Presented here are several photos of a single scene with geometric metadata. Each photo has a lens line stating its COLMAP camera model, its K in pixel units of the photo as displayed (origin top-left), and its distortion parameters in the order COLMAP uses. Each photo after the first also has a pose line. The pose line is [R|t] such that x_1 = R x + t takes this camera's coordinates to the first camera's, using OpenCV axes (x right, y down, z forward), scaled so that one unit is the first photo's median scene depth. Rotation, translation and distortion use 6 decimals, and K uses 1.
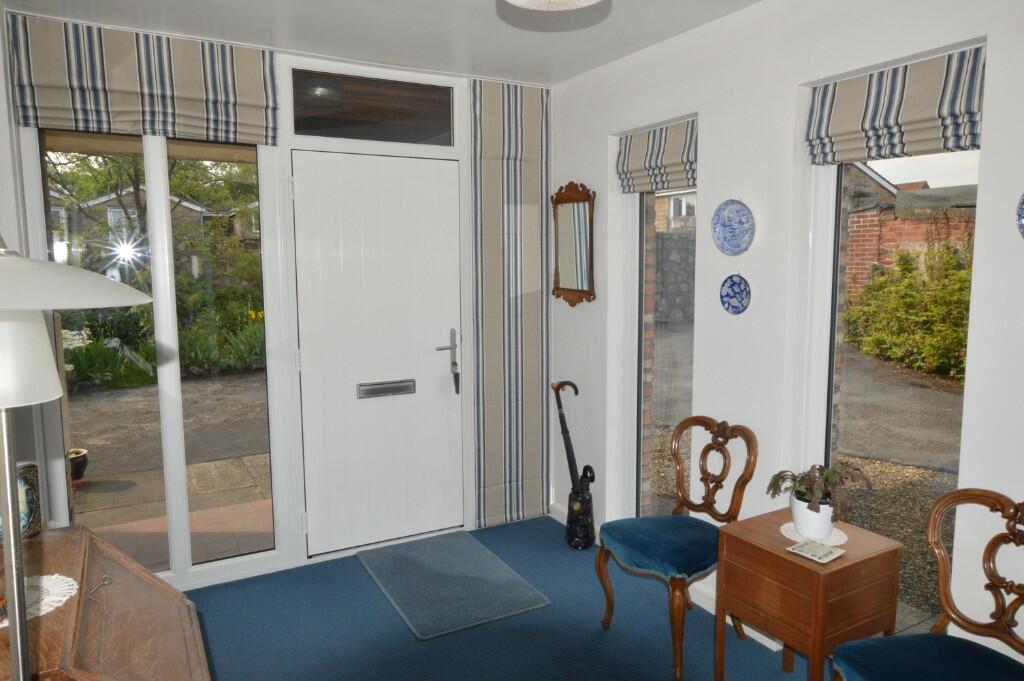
lens RADIAL K [[695.4, 0, 512.2], [0, 695.4, 337.5], [0, 0, 1]] dist [0.005262, -0.002253]
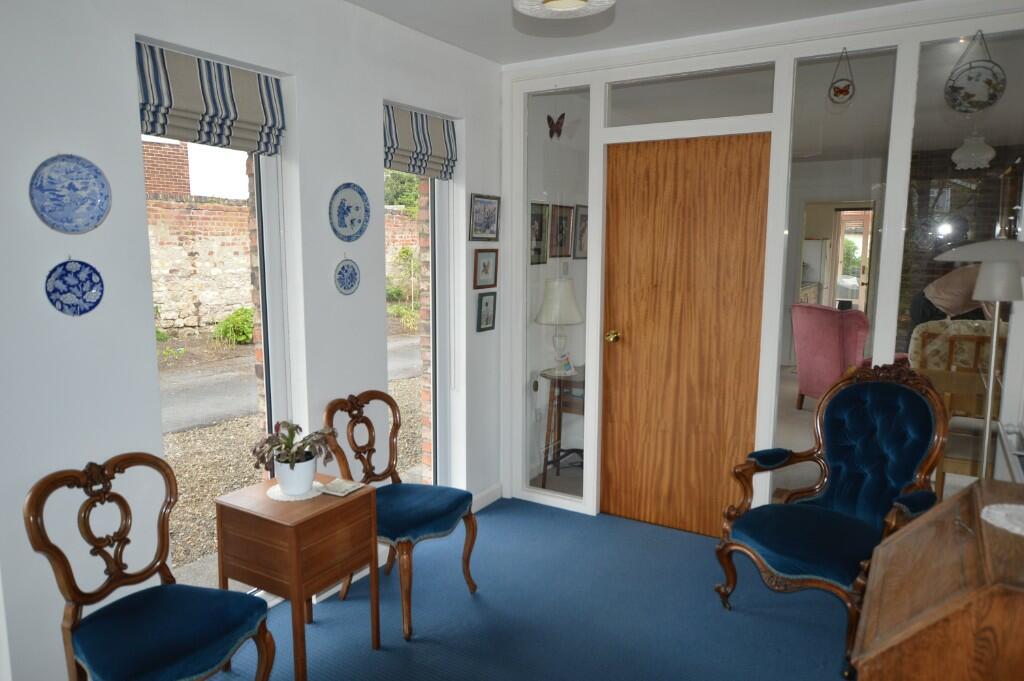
lens RADIAL K [[695.4, 0, 514.5], [0, 695.4, 348.2], [0, 0, 1]] dist [0.005262, -0.002253]
pose [[-0.496095, -0.126879, 0.858948, -0.533870], [0.092900, 0.975830, 0.197800, -0.101156], [-0.863284, 0.177924, -0.472317, 0.956808]]
